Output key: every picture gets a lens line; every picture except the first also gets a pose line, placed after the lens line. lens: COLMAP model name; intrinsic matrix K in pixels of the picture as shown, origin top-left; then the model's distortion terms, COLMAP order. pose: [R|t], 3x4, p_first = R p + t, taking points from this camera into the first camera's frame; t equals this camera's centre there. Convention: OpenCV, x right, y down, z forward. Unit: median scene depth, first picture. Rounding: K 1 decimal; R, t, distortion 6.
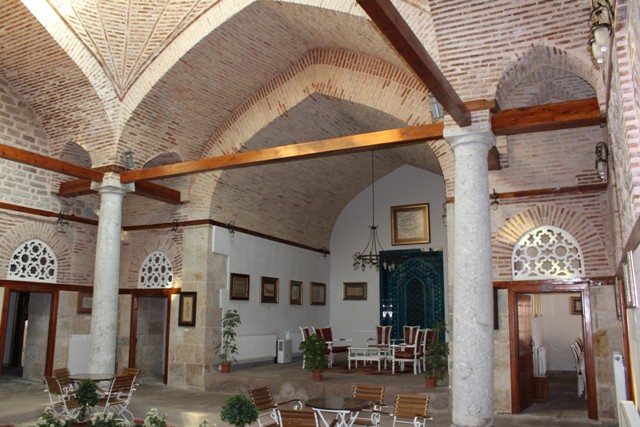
lens RADIAL K [[526.5, 0, 317.9], [0, 526.5, 214.4], [0, 0, 1]] dist [-0.159721, 0.128276]
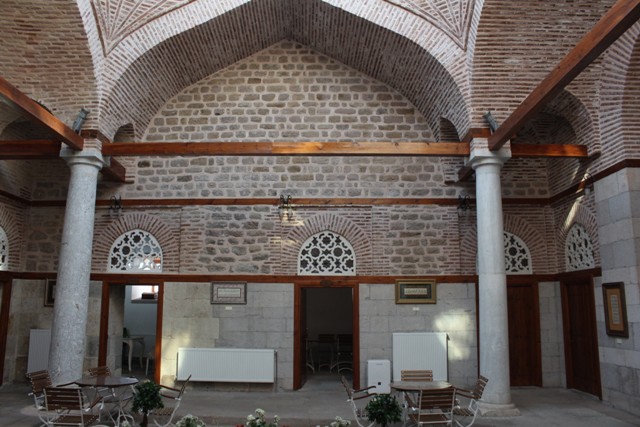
lens RADIAL K [[526.5, 0, 317.9], [0, 526.5, 214.4], [0, 0, 1]] dist [-0.159721, 0.128276]
pose [[-0.455878, 0.147181, 0.877789, -0.675295], [-0.181621, 0.950098, -0.253630, 0.124519], [-0.871315, -0.275049, -0.406397, 0.653521]]
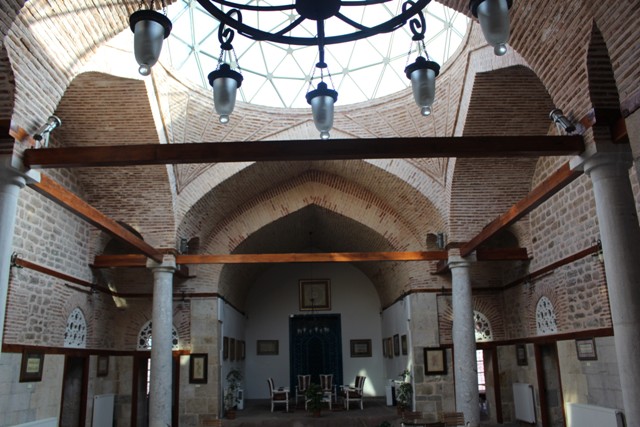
lens RADIAL K [[526.5, 0, 317.9], [0, 526.5, 214.4], [0, 0, 1]] dist [-0.159721, 0.128276]
pose [[0.878063, 0.097930, 0.468417, -0.635992], [-0.058093, 0.993411, -0.098791, -0.071385], [-0.475005, 0.059533, 0.877967, -0.204932]]
